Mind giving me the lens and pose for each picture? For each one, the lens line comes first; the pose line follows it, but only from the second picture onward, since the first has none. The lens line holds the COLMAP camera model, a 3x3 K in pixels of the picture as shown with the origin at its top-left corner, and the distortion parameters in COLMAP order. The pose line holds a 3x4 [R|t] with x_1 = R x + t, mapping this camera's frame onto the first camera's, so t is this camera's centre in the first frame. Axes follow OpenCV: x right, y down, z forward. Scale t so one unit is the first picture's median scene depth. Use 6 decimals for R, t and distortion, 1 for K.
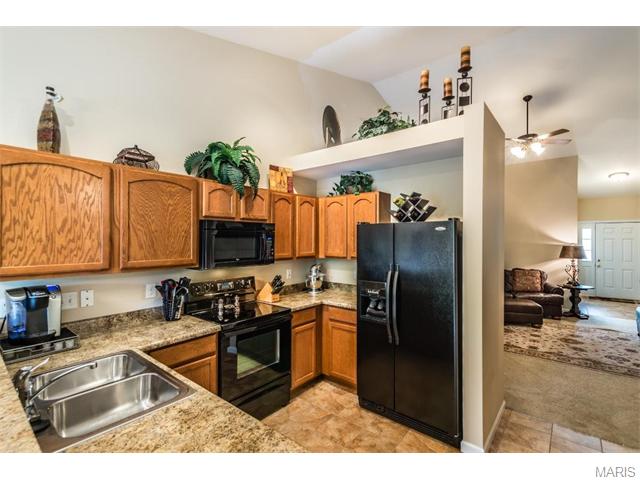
lens RADIAL K [[300.4, 0, 321.9], [0, 300.4, 238.7], [0, 0, 1]] dist [0.017062, -0.005793]
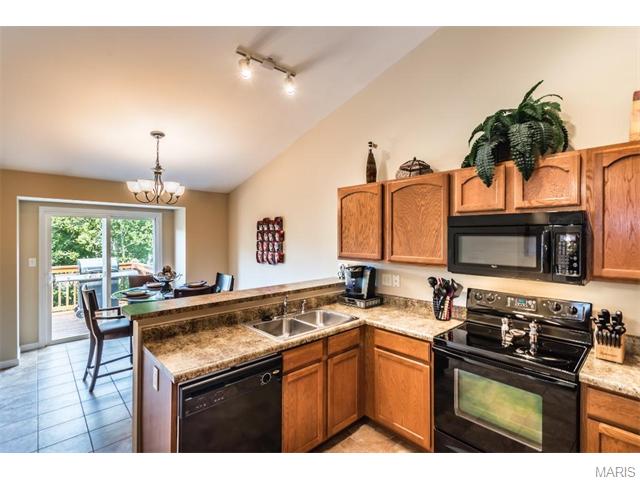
lens RADIAL K [[300.4, 0, 318.4], [0, 300.4, 237.2], [0, 0, 1]] dist [0.017062, -0.005793]
pose [[-0.134258, 0.004263, -0.990937, 0.435358], [0.001193, 0.999991, 0.004141, -0.004634], [0.990946, -0.000626, -0.134261, 0.582995]]
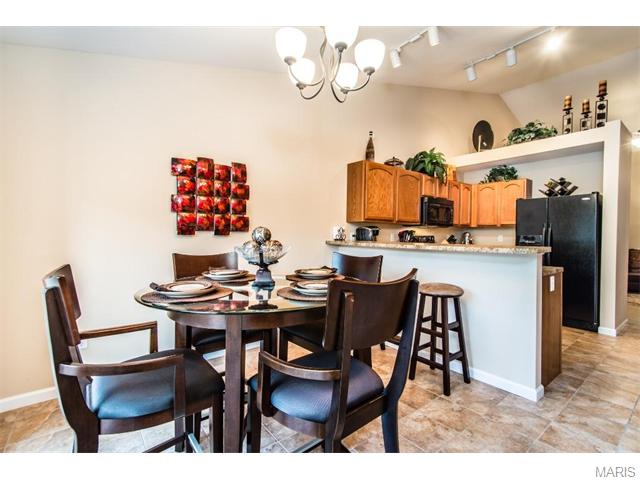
lens RADIAL K [[300.4, 0, 320.4], [0, 300.4, 238.1], [0, 0, 1]] dist [0.017062, -0.005793]
pose [[0.977038, 0.011554, -0.212752, -0.488038], [-0.009362, 0.999892, 0.011307, 0.130232], [0.212859, -0.009056, 0.977041, -0.675744]]
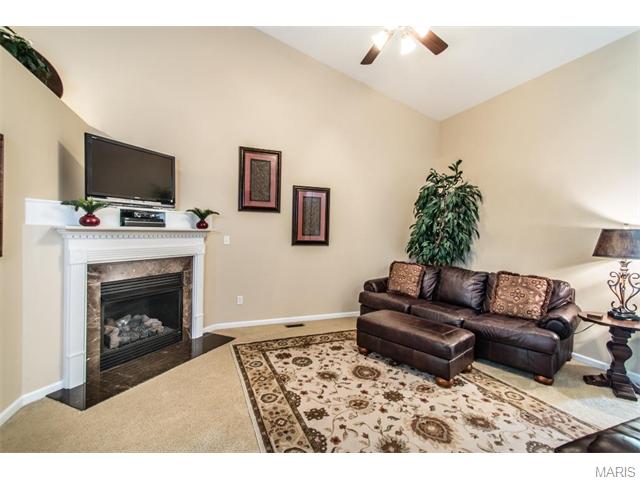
lens RADIAL K [[300.4, 0, 321.2], [0, 300.4, 234.8], [0, 0, 1]] dist [0.017062, -0.005793]
pose [[0.866723, 0.022631, -0.498276, 1.321637], [-0.018369, 0.999741, 0.013456, 0.065136], [0.498452, -0.002509, 0.866914, 0.773990]]
